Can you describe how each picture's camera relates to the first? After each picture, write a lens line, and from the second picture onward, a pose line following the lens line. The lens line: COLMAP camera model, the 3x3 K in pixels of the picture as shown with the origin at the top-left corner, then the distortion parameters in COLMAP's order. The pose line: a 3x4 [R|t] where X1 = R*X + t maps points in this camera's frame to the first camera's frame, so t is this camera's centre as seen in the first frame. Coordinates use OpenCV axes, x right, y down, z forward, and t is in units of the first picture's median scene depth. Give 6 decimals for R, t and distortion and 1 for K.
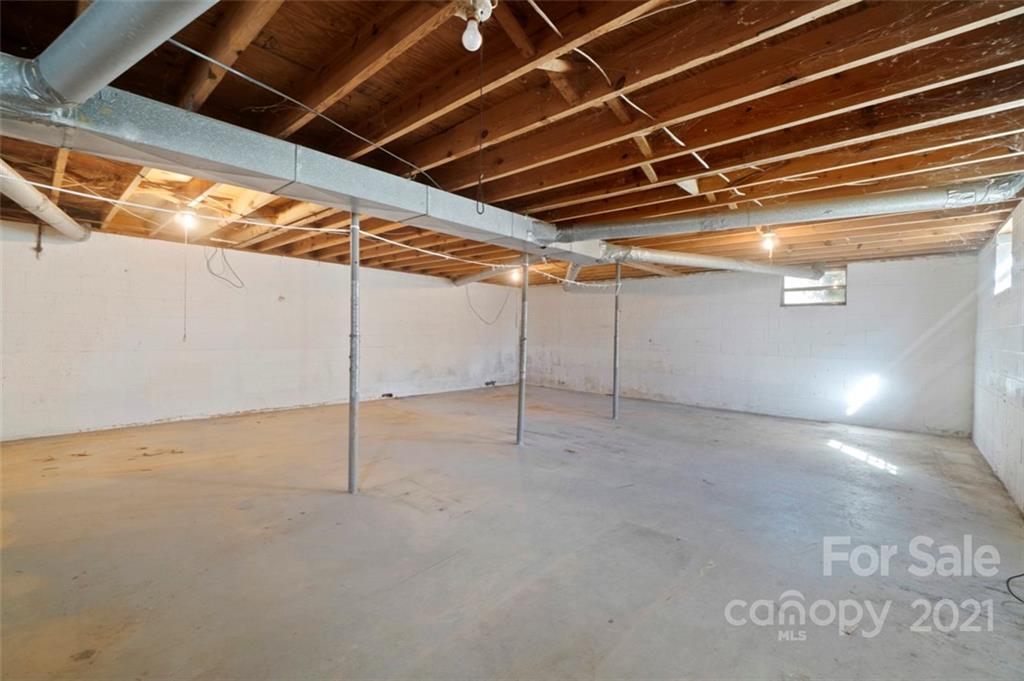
lens RADIAL K [[435.3, 0, 510.3], [0, 435.3, 336.3], [0, 0, 1]] dist [0.000263, 0.000280]
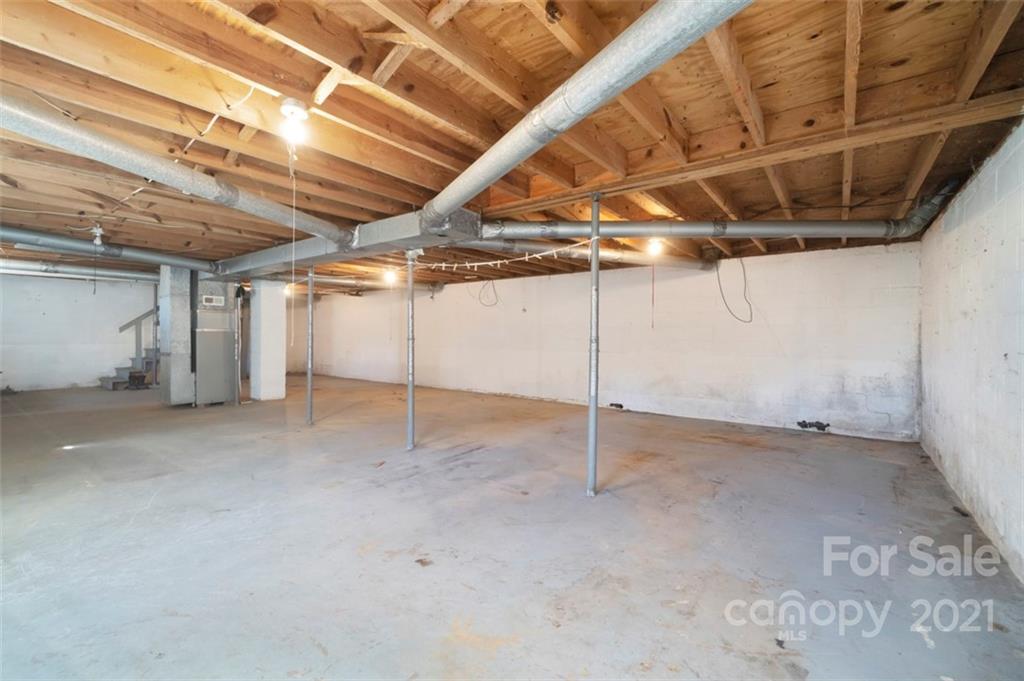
lens RADIAL K [[435.3, 0, 510.3], [0, 435.3, 336.3], [0, 0, 1]] dist [0.000263, 0.000280]
pose [[0.082739, -0.008658, -0.996534, 0.603222], [-0.008593, 0.999919, -0.009401, 0.001502], [0.996534, 0.009341, 0.082658, 0.701096]]
